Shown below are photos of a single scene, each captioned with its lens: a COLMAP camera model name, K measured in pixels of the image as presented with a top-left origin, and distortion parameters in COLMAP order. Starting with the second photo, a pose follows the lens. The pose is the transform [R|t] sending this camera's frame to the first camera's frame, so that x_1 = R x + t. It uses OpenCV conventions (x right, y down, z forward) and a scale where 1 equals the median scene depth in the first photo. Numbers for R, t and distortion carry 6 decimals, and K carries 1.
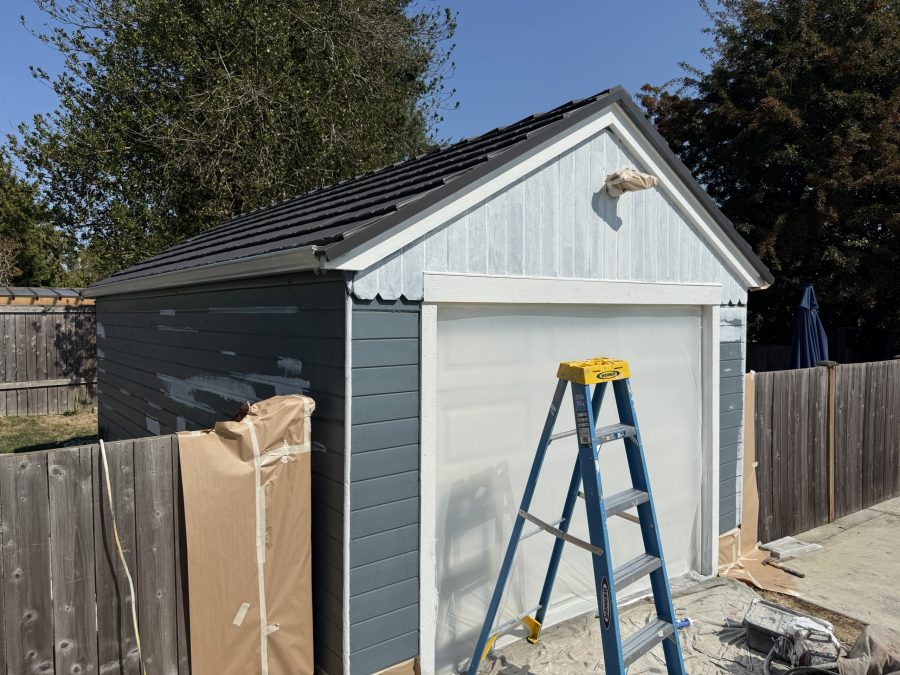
lens RADIAL K [[634.9, 0, 451.6], [0, 634.9, 340.8], [0, 0, 1]] dist [0.061214, -0.061192]
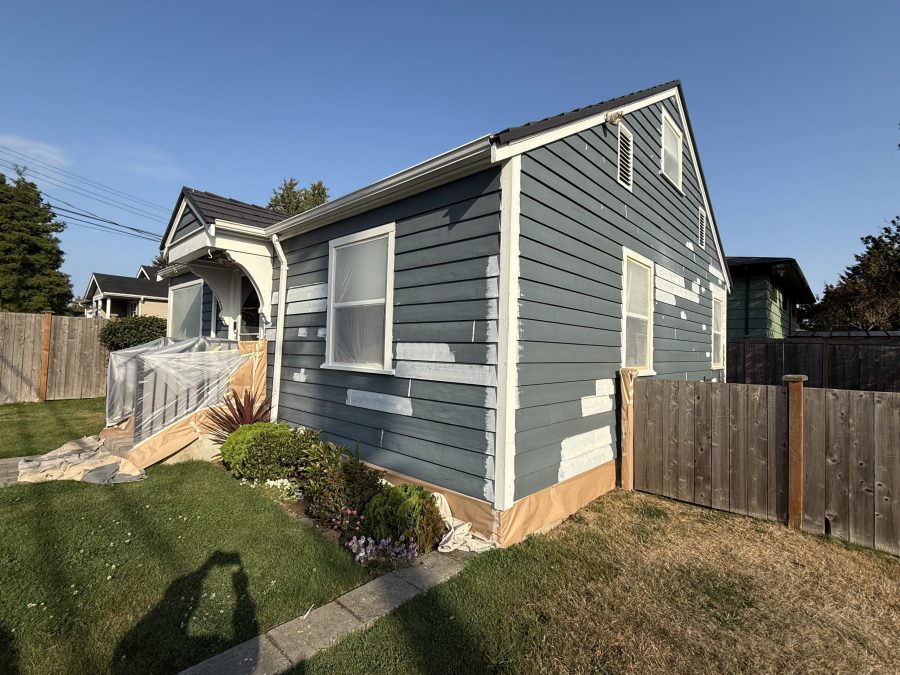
lens RADIAL K [[420.8, 0, 446.9], [0, 420.8, 336.9], [0, 0, 1]] dist [-0.004074, -0.000865]
pose [[0.157452, -0.015702, -0.987402, 0.451113], [-0.068926, 0.997260, -0.026849, 0.104482], [0.985118, 0.072285, 0.155939, -0.543816]]
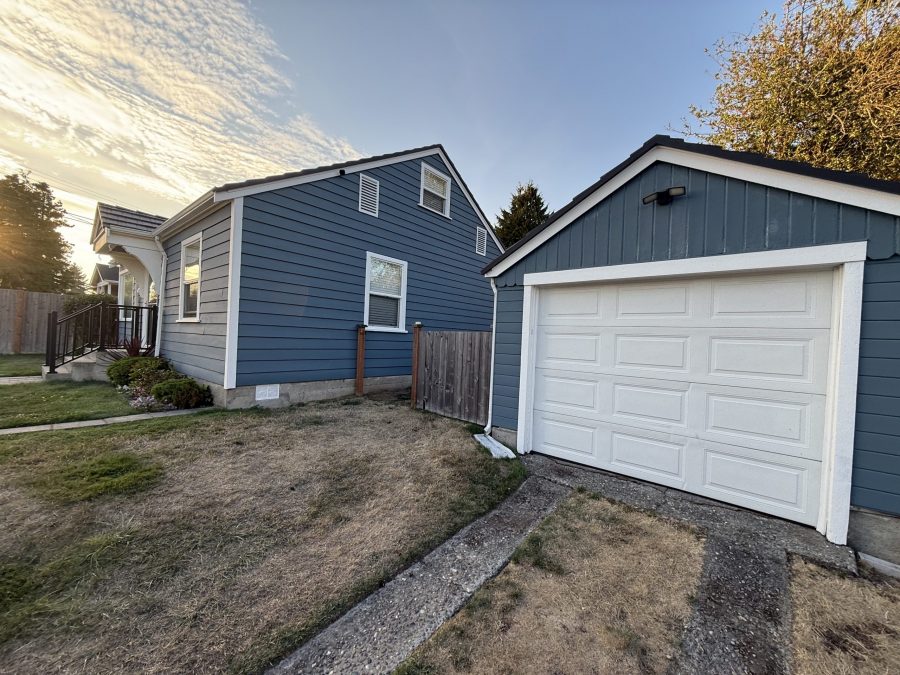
lens RADIAL K [[355.3, 0, 450.3], [0, 355.3, 337.8], [0, 0, 1]] dist [-0.002011, 0.000085]
pose [[0.215178, 0.014936, -0.976461, 1.315406], [-0.085303, 0.996349, -0.003557, 0.180207], [0.972842, 0.084060, 0.215666, 0.474869]]
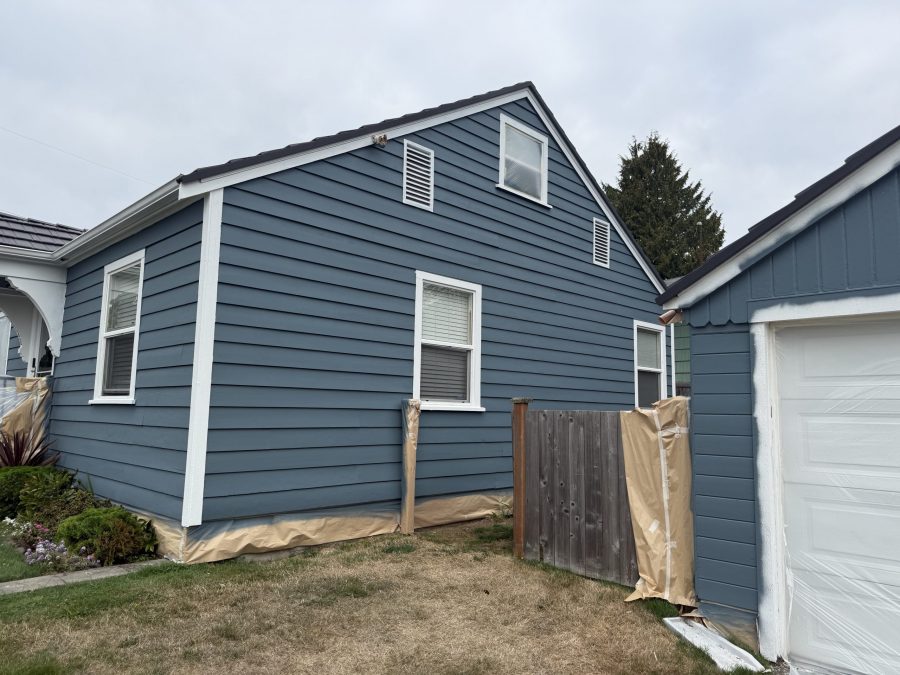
lens RADIAL K [[634.9, 0, 453.2], [0, 634.9, 333.9], [0, 0, 1]] dist [0.061214, -0.061192]
pose [[0.125895, -0.112706, -0.985621, 1.241686], [-0.063681, 0.990558, -0.121405, 0.167660], [0.989998, 0.078050, 0.117529, 0.272629]]
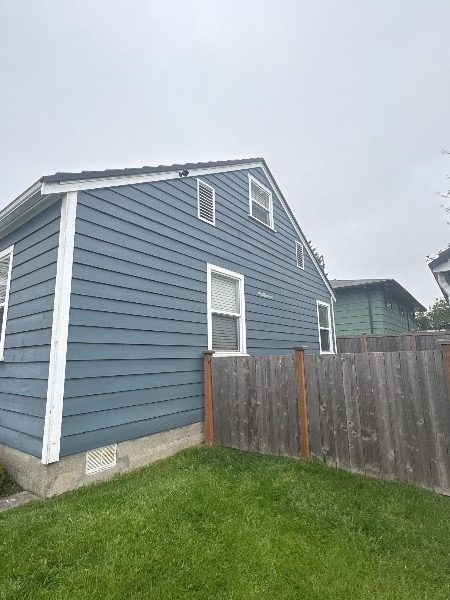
lens RADIAL K [[315.5, 0, 224.3], [0, 315.5, 298.7], [0, 0, 1]] dist [-0.007839, 0.002646]
pose [[0.251755, -0.174913, -0.951853, 0.573427], [-0.023714, 0.982122, -0.186748, 0.173711], [0.967500, 0.069587, 0.243106, 0.073276]]
